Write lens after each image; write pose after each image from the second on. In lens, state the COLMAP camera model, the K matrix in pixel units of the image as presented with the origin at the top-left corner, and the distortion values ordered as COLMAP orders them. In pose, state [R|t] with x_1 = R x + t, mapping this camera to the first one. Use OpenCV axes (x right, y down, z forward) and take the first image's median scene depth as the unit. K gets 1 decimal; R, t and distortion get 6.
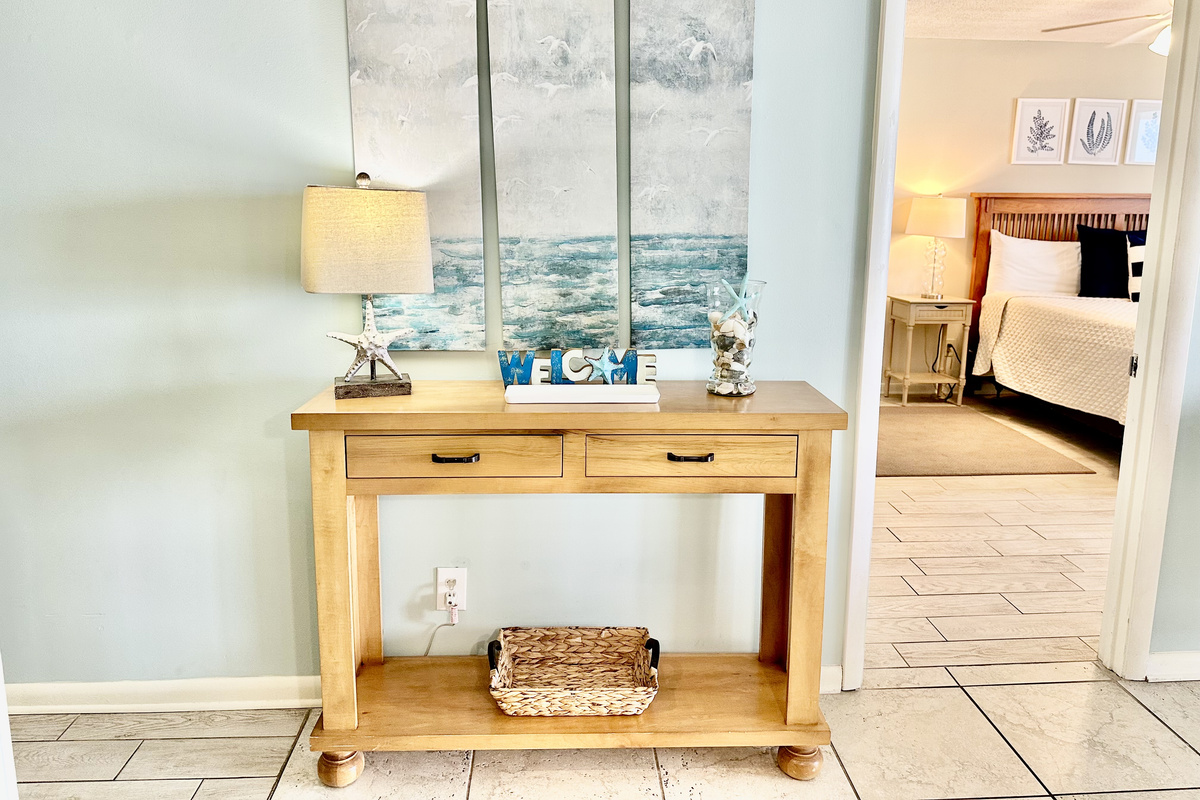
lens RADIAL K [[862.1, 0, 601.1], [0, 862.1, 358.8], [0, 0, 1]] dist [0.085099, -0.081256]
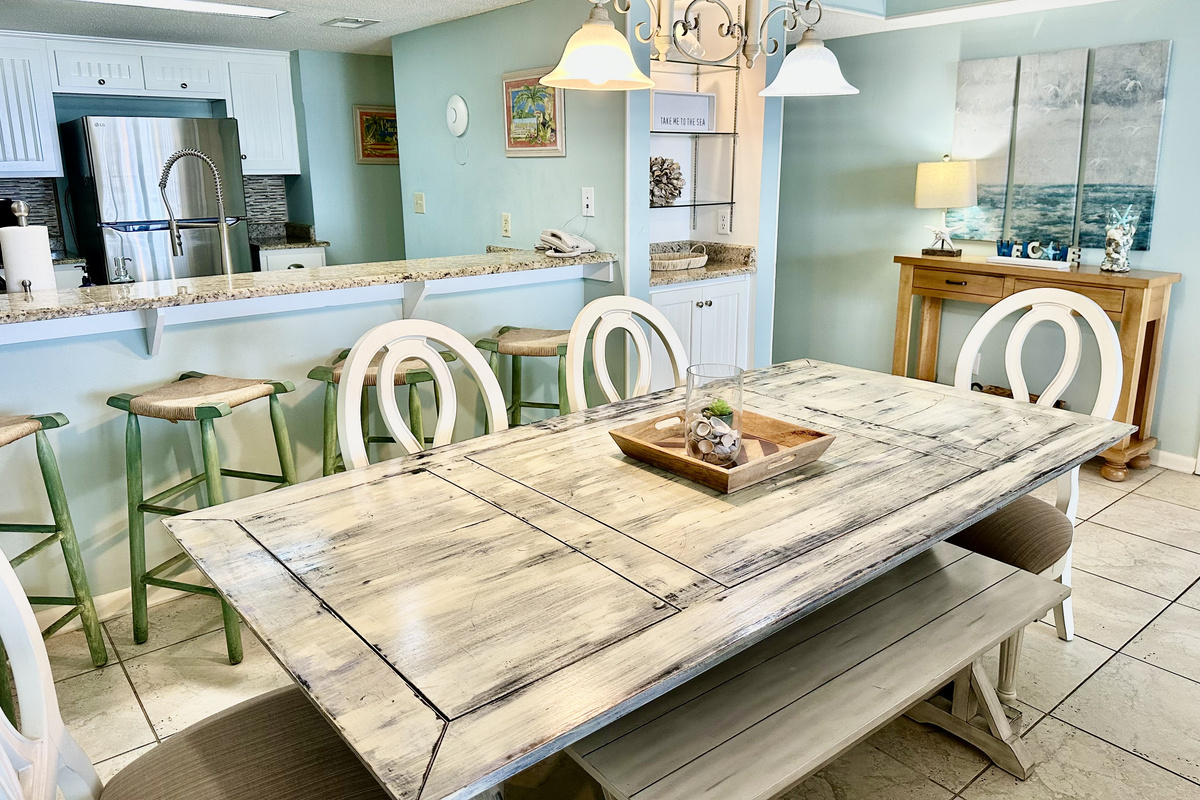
lens RADIAL K [[862.1, 0, 601.1], [0, 862.1, 358.8], [0, 0, 1]] dist [0.085099, -0.081256]
pose [[0.591307, 0.176278, -0.786945, 0.997597], [-0.146956, 0.983032, 0.109780, 0.176849], [0.792944, 0.050733, 0.607179, -0.988450]]
